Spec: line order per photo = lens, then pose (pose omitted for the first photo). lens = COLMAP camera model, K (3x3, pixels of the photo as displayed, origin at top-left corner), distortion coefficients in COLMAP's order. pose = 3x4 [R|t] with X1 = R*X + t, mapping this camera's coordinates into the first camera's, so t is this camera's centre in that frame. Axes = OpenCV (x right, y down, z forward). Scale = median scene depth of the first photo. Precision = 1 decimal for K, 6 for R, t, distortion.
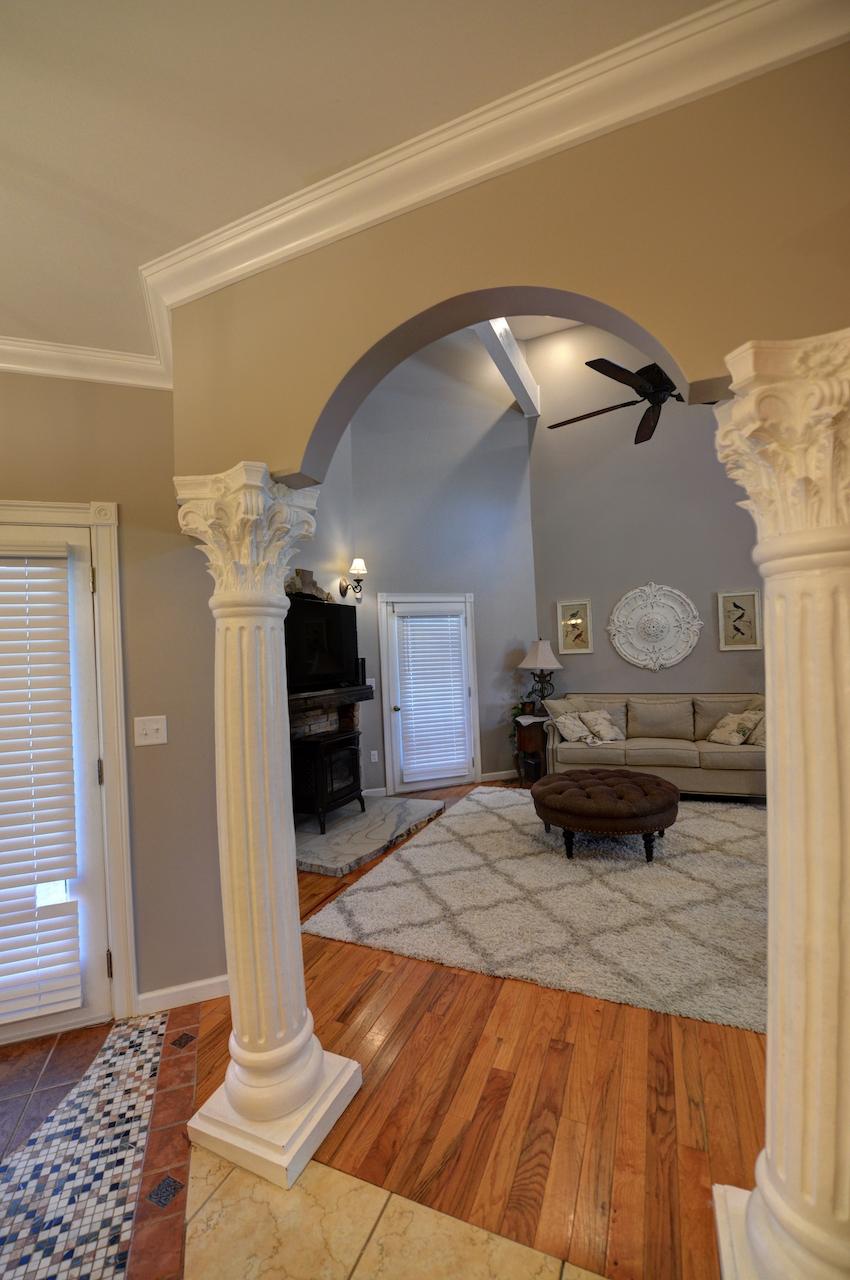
lens RADIAL K [[519.8, 0, 425.0], [0, 519.8, 640.0], [0, 0, 1]] dist [-0.022300, 0.000185]
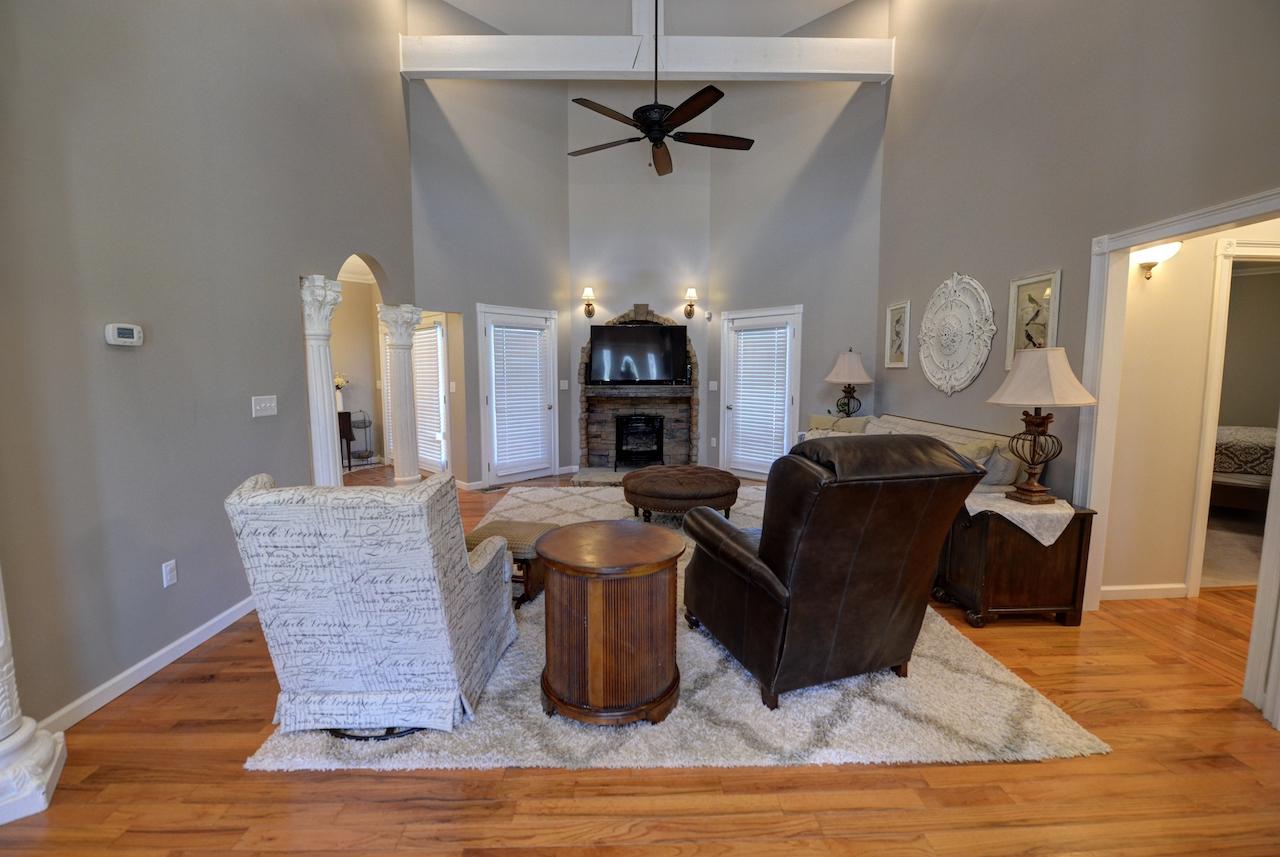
lens RADIAL K [[535.1, 0, 640.0], [0, 535.1, 428.5], [0, 0, 1]] dist [-0.001095, -0.000063]
pose [[0.422361, 0.136087, -0.896154, 1.781328], [0.008706, 0.988011, 0.154140, -0.027318], [0.906386, -0.072904, 0.416112, 0.501195]]
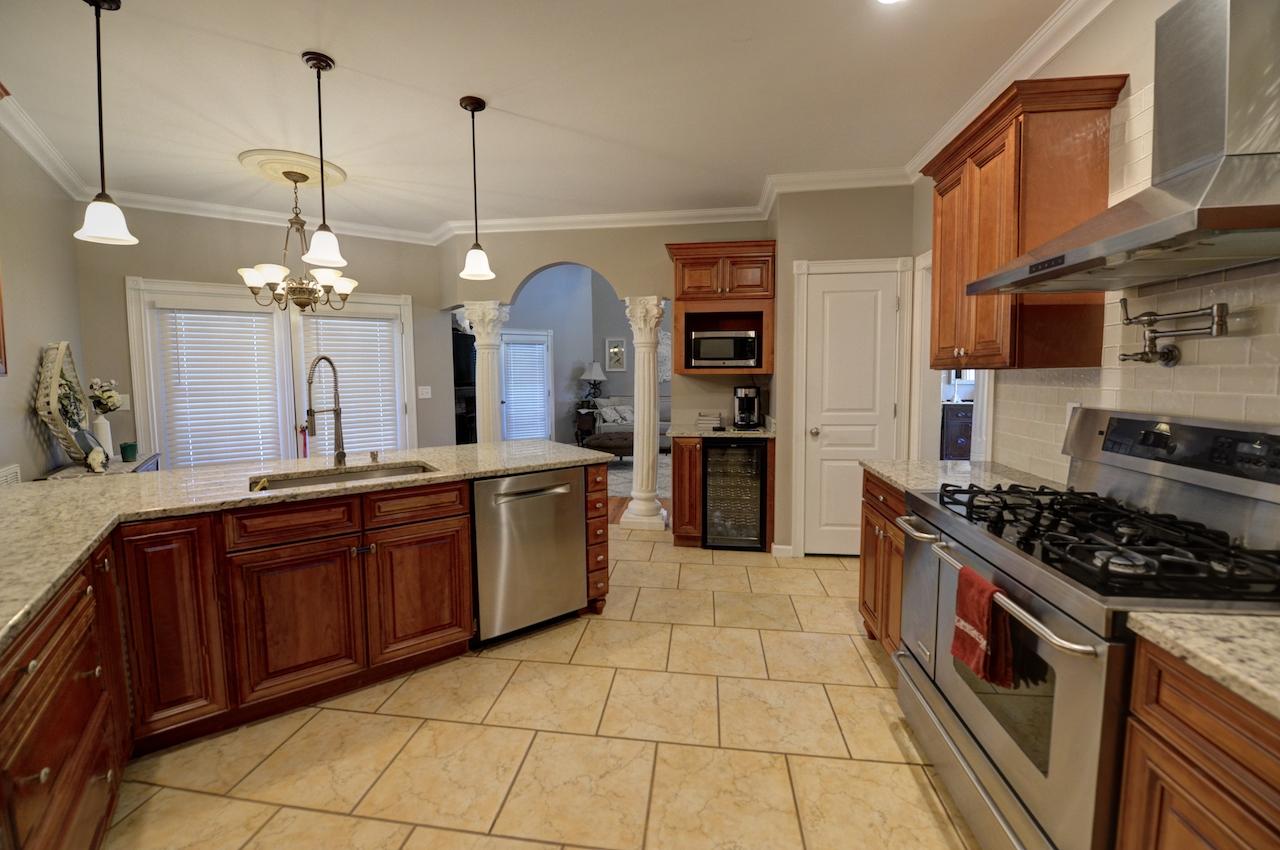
lens RADIAL K [[519.8, 0, 640.0], [0, 519.8, 425.0], [0, 0, 1]] dist [-0.022300, 0.000185]
pose [[0.959305, 0.006567, 0.282294, -0.179047], [-0.040637, 0.992533, 0.115008, 0.005891], [-0.279431, -0.121799, 0.952409, -1.128761]]
